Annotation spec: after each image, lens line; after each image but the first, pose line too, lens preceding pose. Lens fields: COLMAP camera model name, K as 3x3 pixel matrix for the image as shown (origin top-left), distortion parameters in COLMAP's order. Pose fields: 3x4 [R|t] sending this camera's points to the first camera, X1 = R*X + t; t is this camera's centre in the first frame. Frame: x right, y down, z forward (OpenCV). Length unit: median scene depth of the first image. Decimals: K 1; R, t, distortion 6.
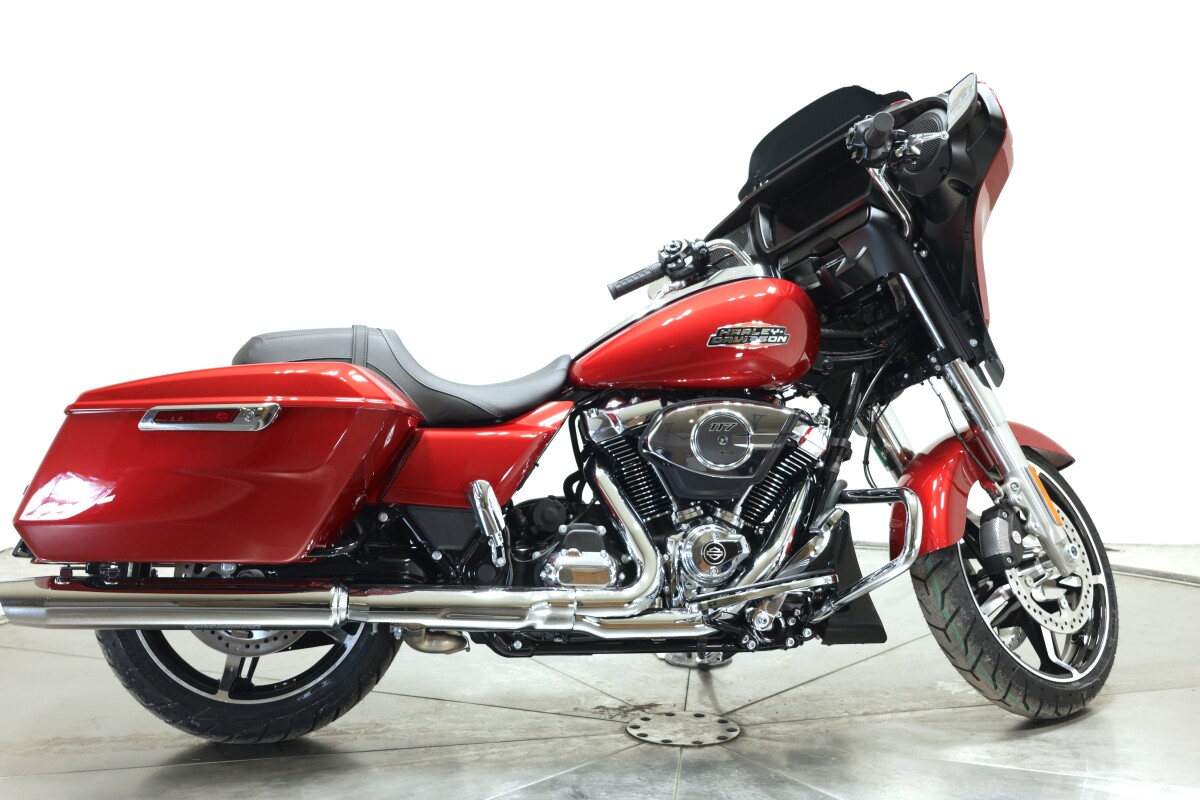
lens RADIAL K [[1630.1, 0, 600.0], [0, 1630.1, 400.0], [0, 0, 1]] dist [0.006080, 0.003773]
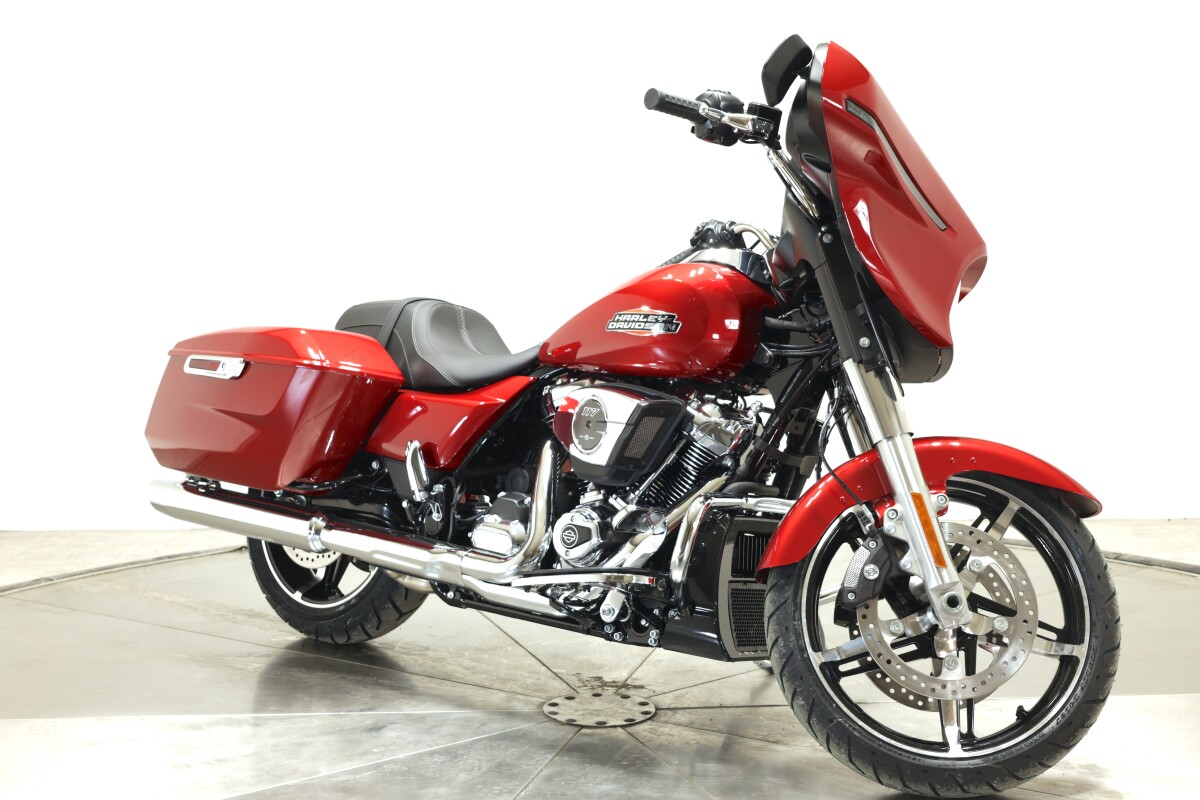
lens RADIAL K [[1630.1, 0, 600.0], [0, 1630.1, 400.0], [0, 0, 1]] dist [0.006080, 0.003773]
pose [[0.700956, 0.079230, -0.708790, 0.767494], [-0.074580, 0.996505, 0.037636, -0.027863], [0.709294, 0.026480, 0.704415, 0.298479]]
